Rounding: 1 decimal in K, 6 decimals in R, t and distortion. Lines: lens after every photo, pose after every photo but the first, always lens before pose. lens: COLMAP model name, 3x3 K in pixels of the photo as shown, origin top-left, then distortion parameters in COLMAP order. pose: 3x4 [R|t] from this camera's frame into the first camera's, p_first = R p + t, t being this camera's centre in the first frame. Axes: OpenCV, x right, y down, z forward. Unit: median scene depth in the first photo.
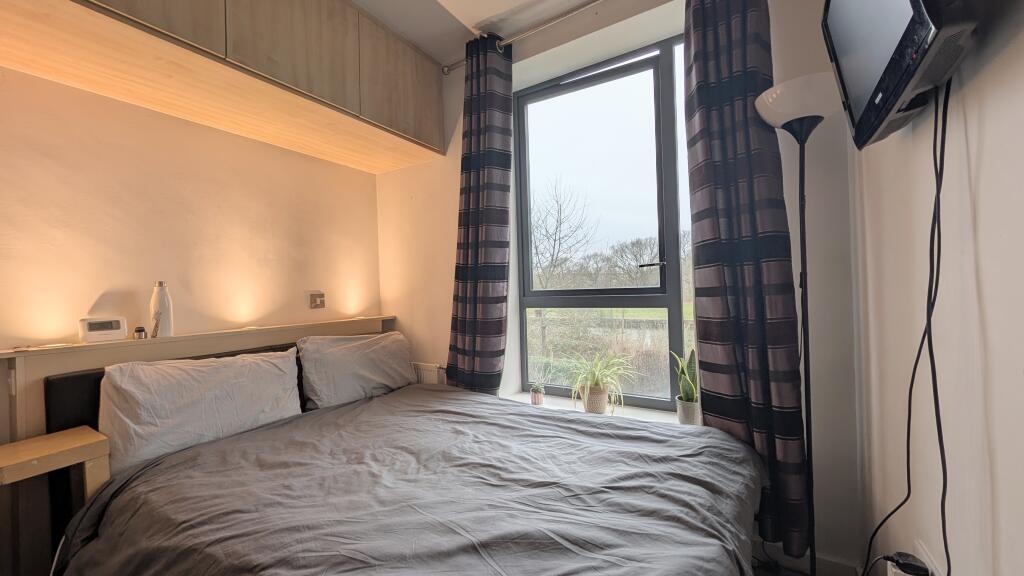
lens RADIAL K [[378.7, 0, 512.0], [0, 378.7, 288.0], [0, 0, 1]] dist [0.001415, 0.000311]
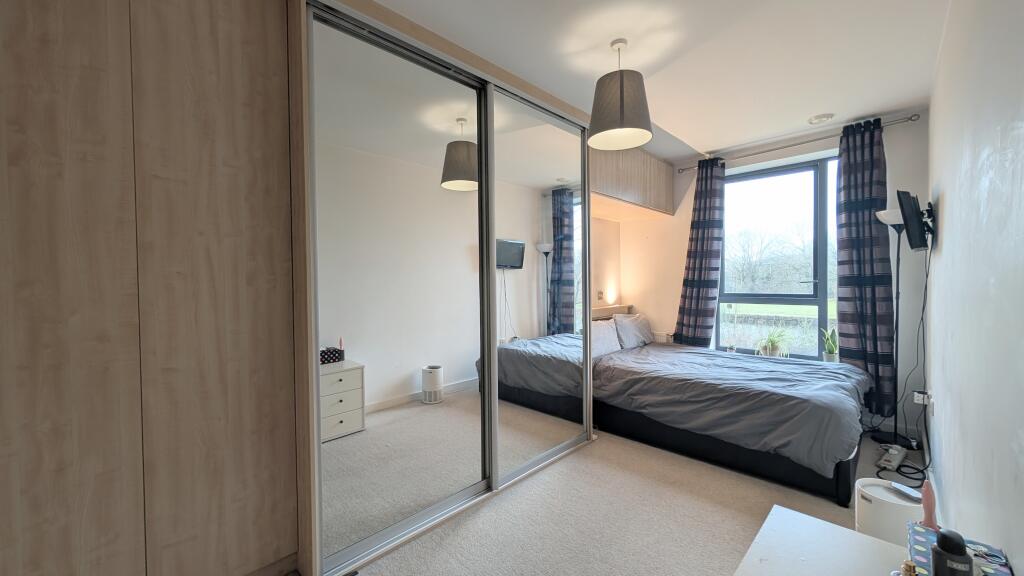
lens RADIAL K [[378.7, 0, 512.0], [0, 378.7, 288.0], [0, 0, 1]] dist [0.001415, 0.000311]
pose [[0.975707, 0.024708, -0.217681, -0.788958], [-0.018975, 0.999417, 0.028387, -0.072661], [0.218256, -0.023566, 0.975607, -1.377440]]
